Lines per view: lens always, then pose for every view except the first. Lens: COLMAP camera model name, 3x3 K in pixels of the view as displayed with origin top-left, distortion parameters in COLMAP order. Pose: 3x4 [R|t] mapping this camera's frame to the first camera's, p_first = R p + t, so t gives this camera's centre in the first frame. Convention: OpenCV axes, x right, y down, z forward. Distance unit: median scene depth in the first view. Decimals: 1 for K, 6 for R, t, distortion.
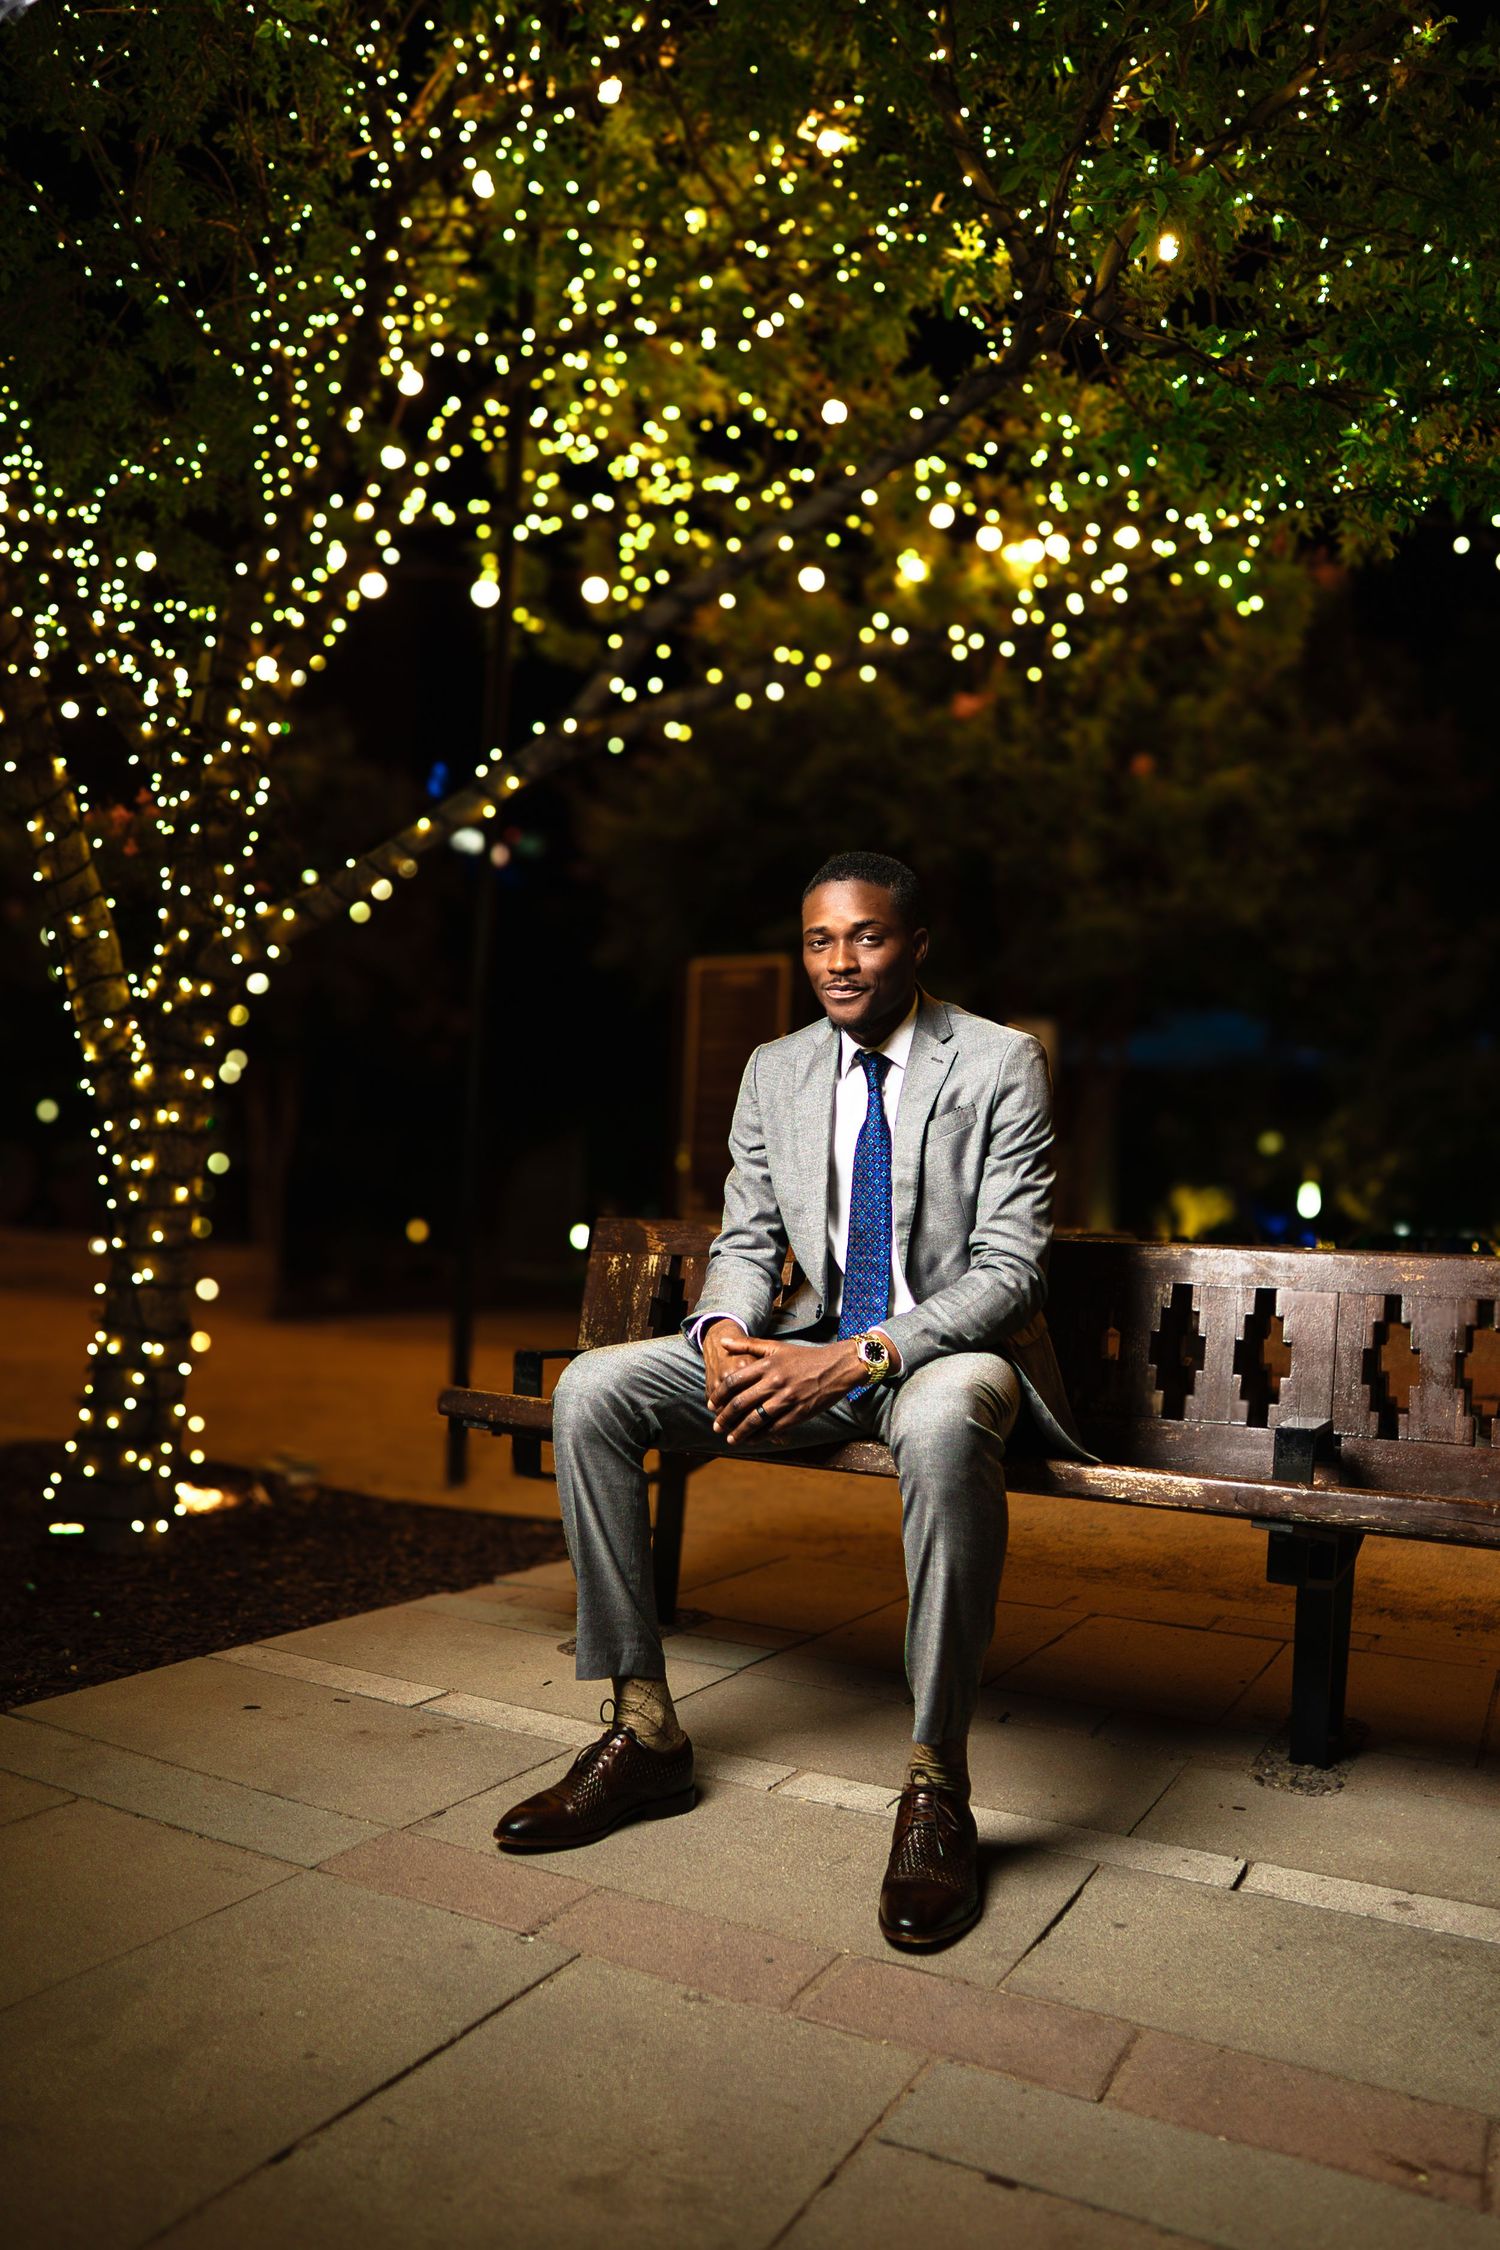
lens RADIAL K [[1641.3, 0, 750.0], [0, 1641.3, 1125.0], [0, 0, 1]] dist [-0.133389, 0.104040]
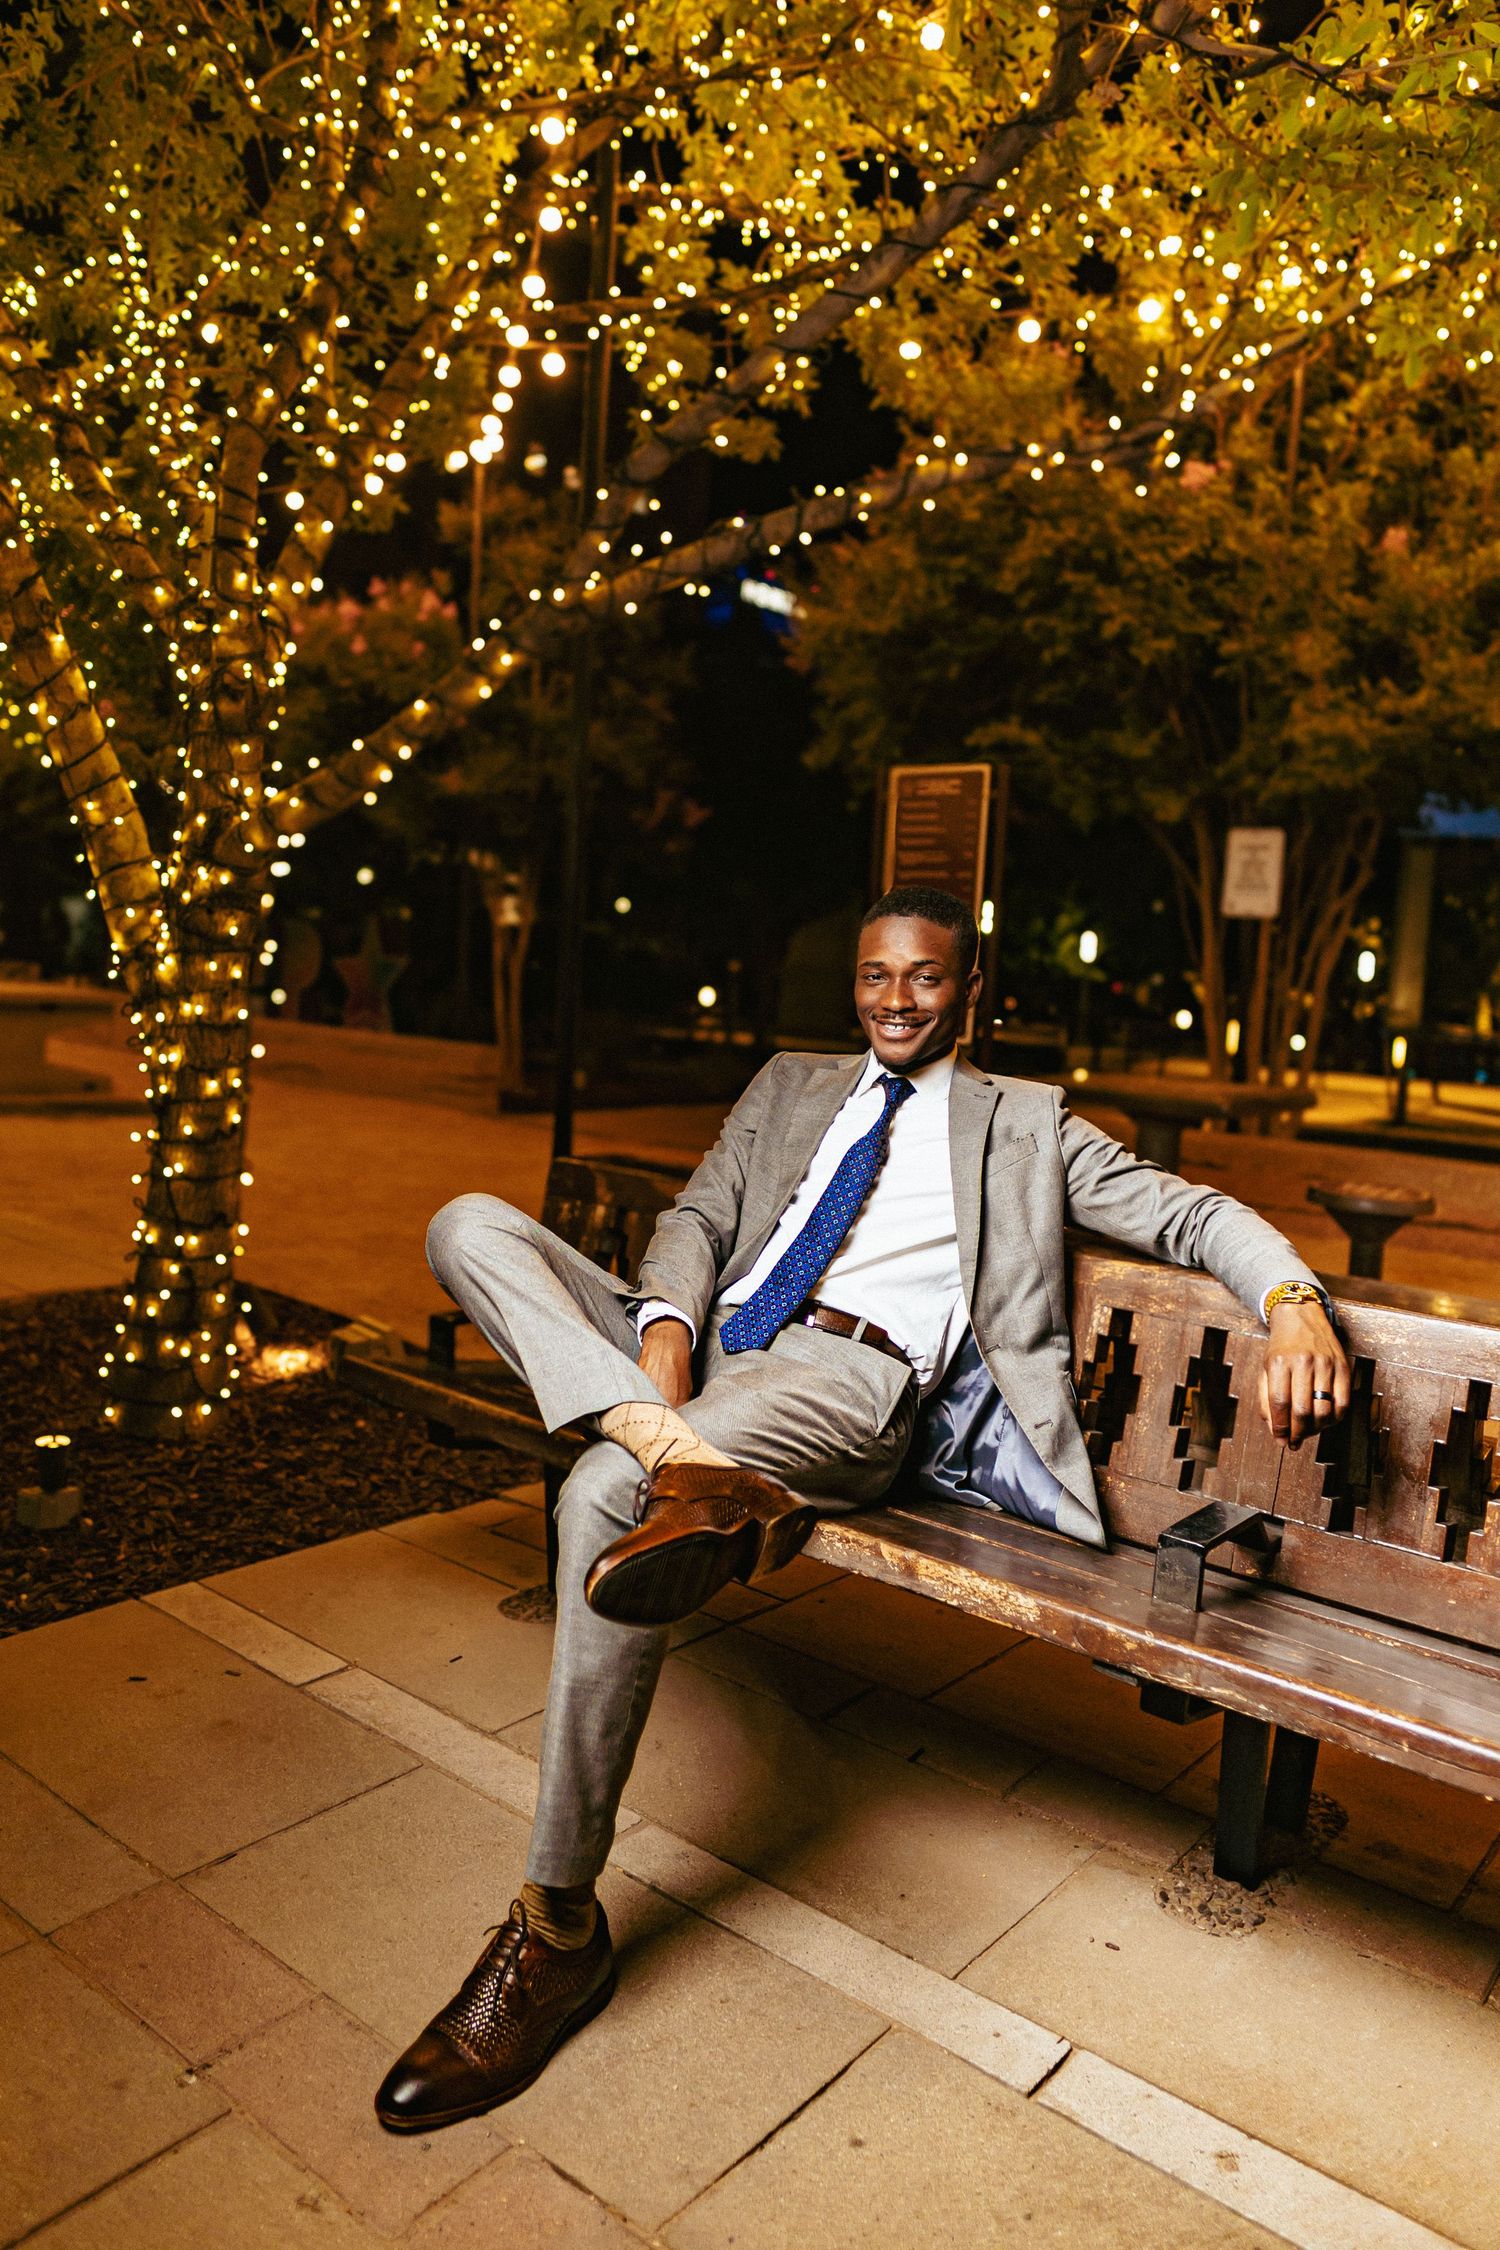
lens RADIAL K [[1584.2, 0, 750.0], [0, 1584.2, 1125.0], [0, 0, 1]] dist [-0.002047, -0.005339]
pose [[0.980938, 0.034494, -0.191233, 0.158839], [-0.004587, 0.987955, 0.154676, -0.085953], [0.194265, -0.150851, 0.969281, 0.119558]]
